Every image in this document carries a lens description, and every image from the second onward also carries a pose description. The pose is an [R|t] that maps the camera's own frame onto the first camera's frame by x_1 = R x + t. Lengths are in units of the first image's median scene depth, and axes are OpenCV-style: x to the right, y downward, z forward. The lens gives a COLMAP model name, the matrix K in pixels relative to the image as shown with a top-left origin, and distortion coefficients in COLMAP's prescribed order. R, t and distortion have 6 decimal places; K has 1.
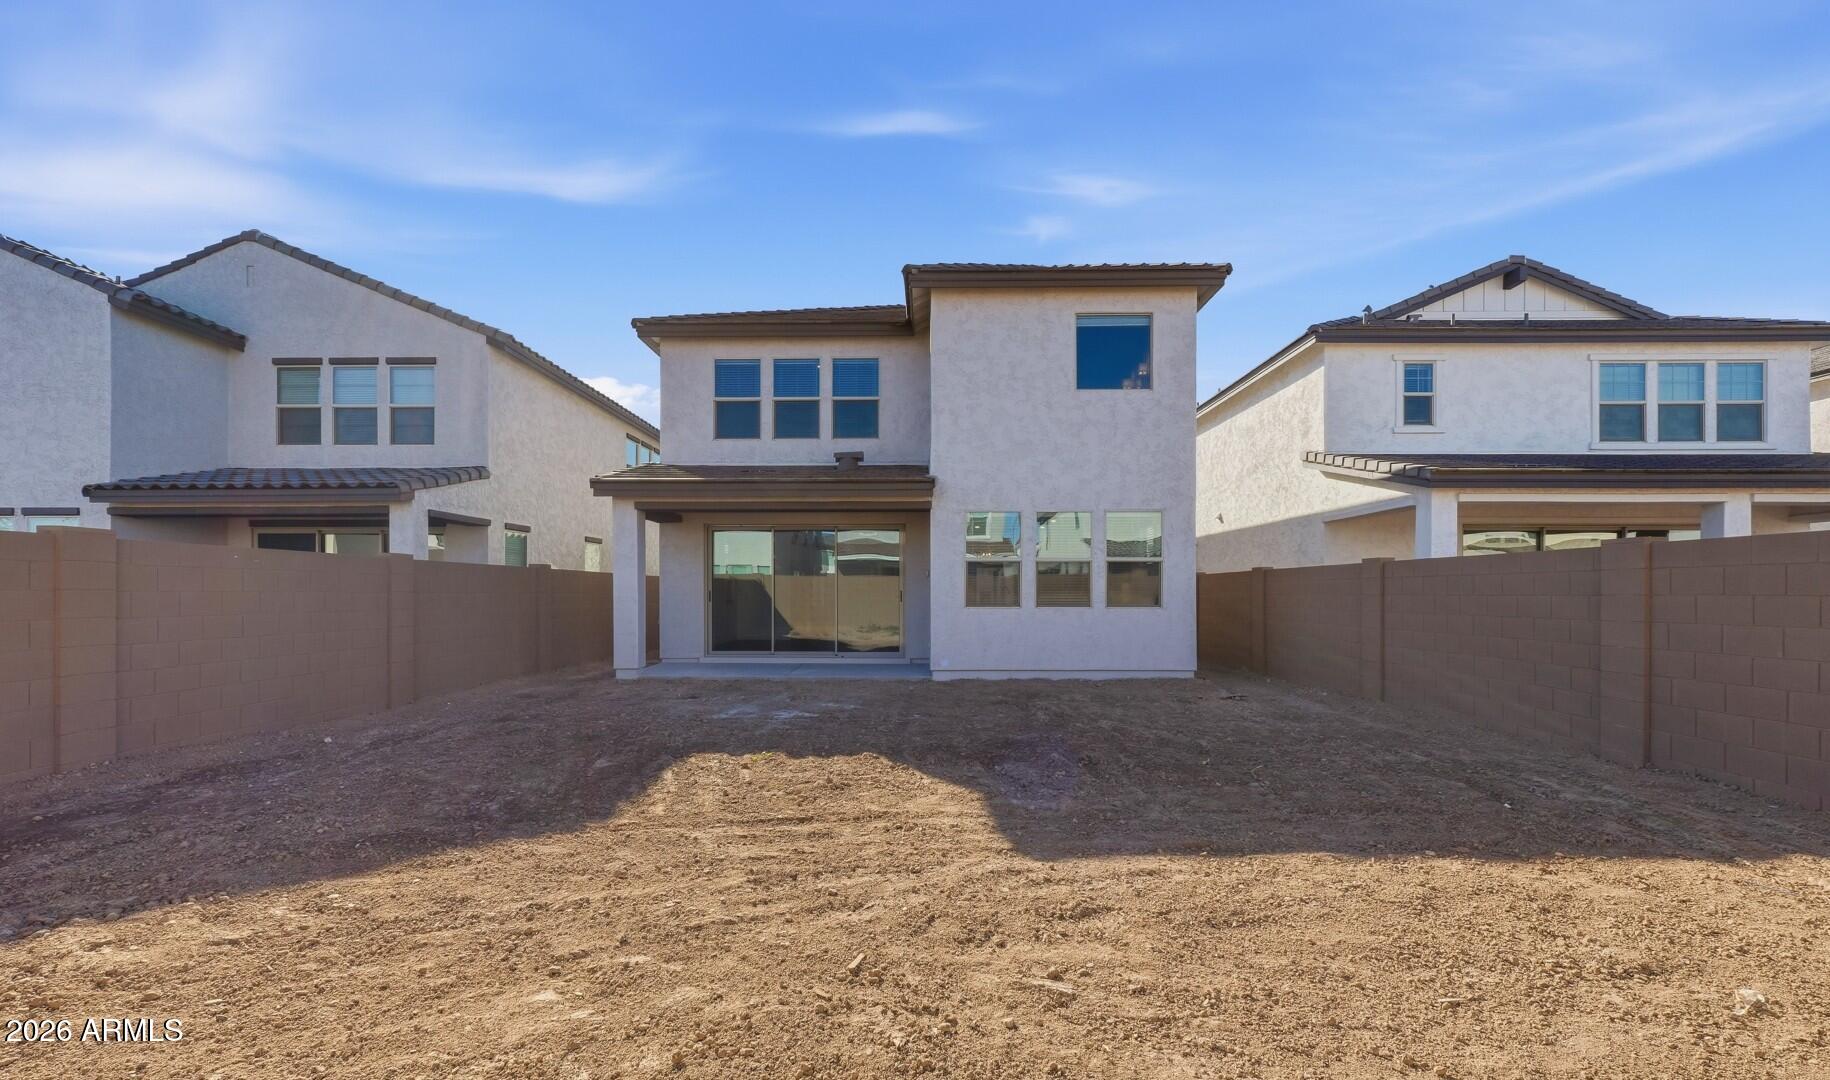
lens RADIAL K [[781.7, 0, 904.6], [0, 781.7, 591.4], [0, 0, 1]] dist [-0.001416, 0.001049]
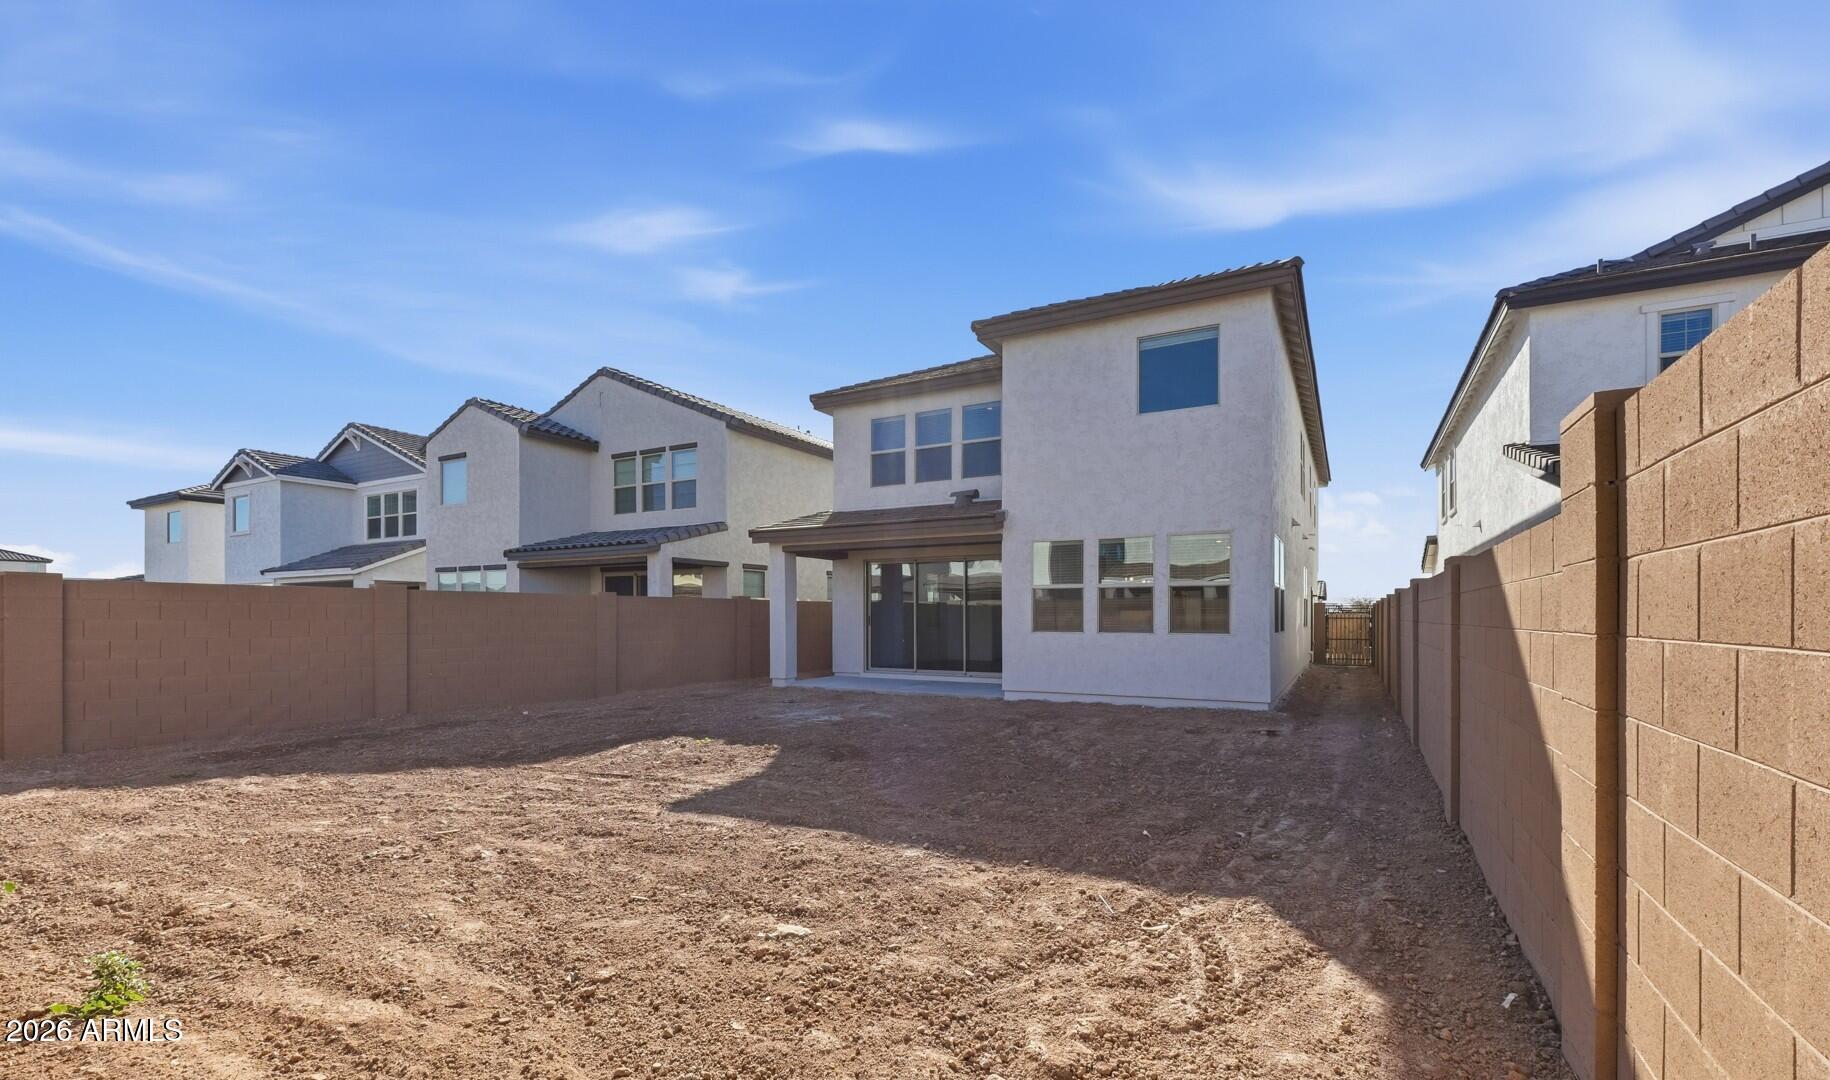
lens RADIAL K [[781.7, 0, 906.8], [0, 781.7, 614.1], [0, 0, 1]] dist [-0.001416, 0.001049]
pose [[0.881907, -0.001888, -0.471420, 0.367148], [0.001769, 0.999998, -0.000695, -0.003178], [0.471420, -0.000221, 0.881909, -0.014253]]
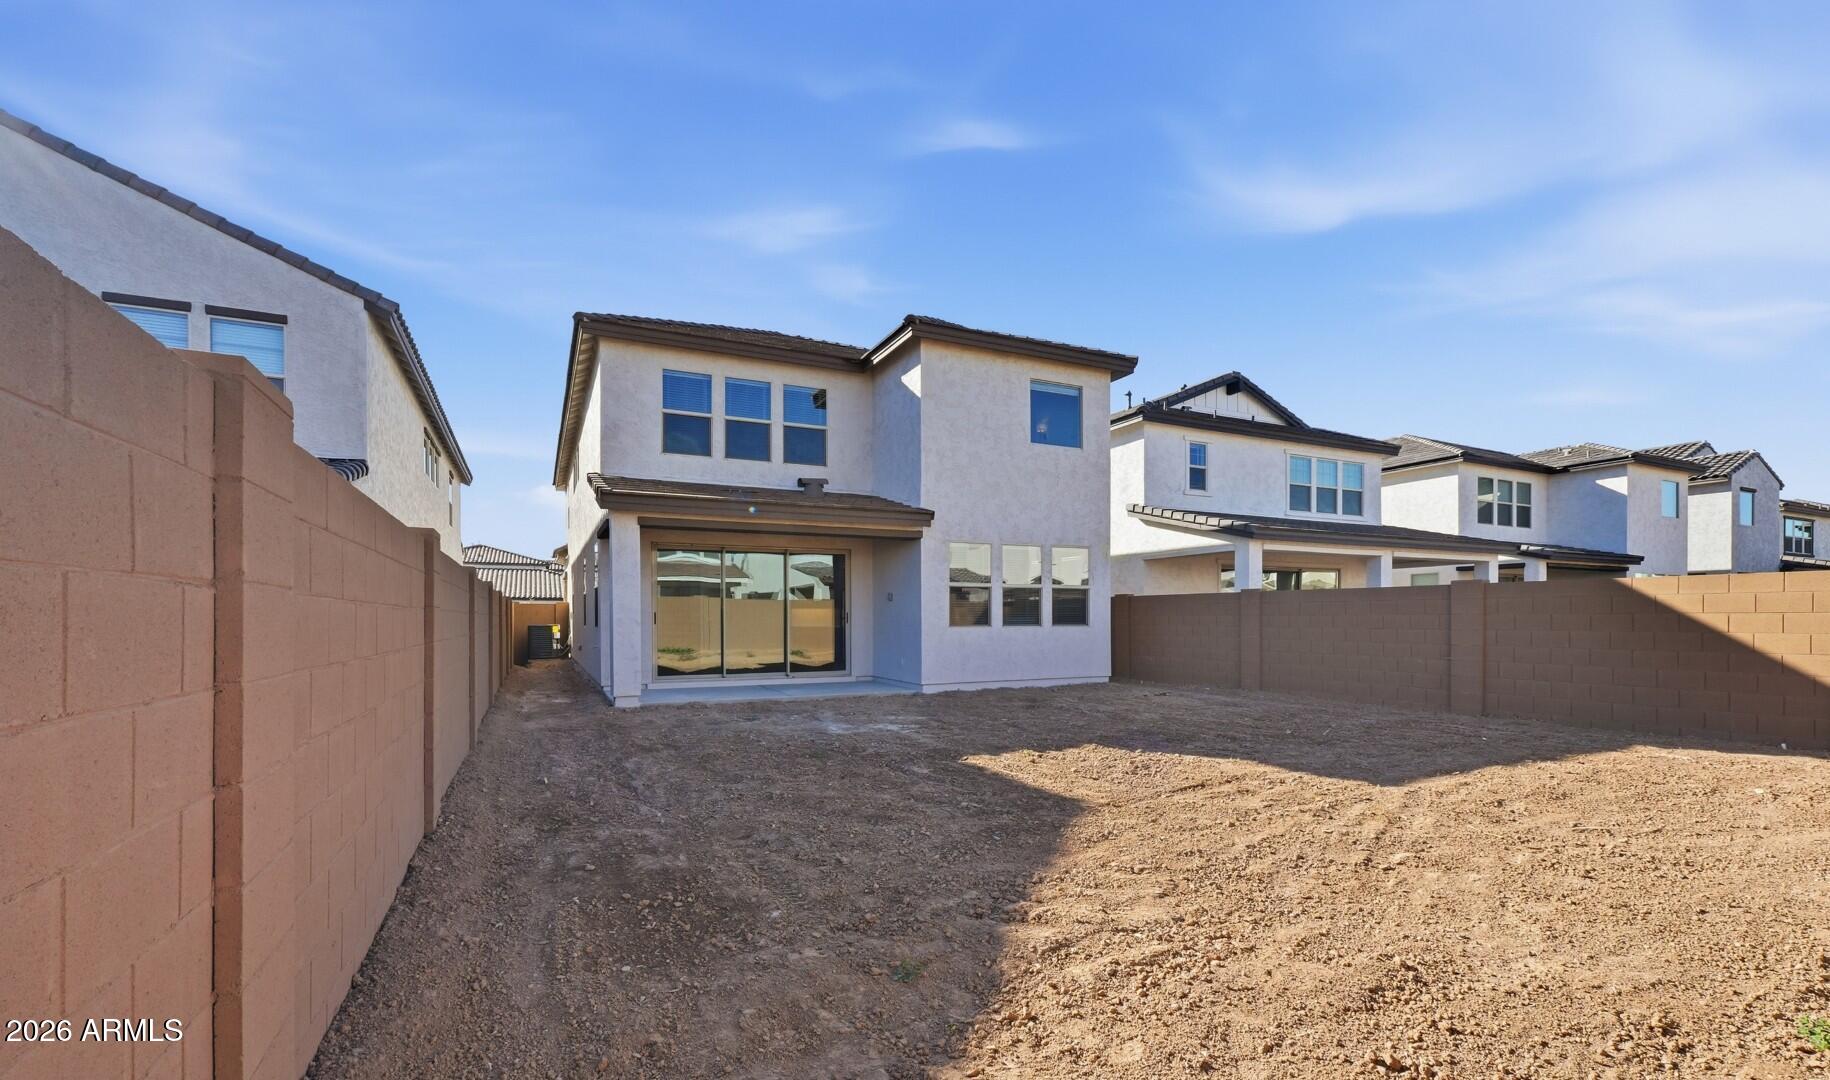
lens RADIAL K [[781.7, 0, 905.1], [0, 781.7, 618.2], [0, 0, 1]] dist [-0.001416, 0.001049]
pose [[0.895392, -0.002680, 0.445272, -0.411879], [0.000546, 0.999988, 0.004921, 0.001529], [-0.445279, -0.004163, 0.895382, 0.017752]]
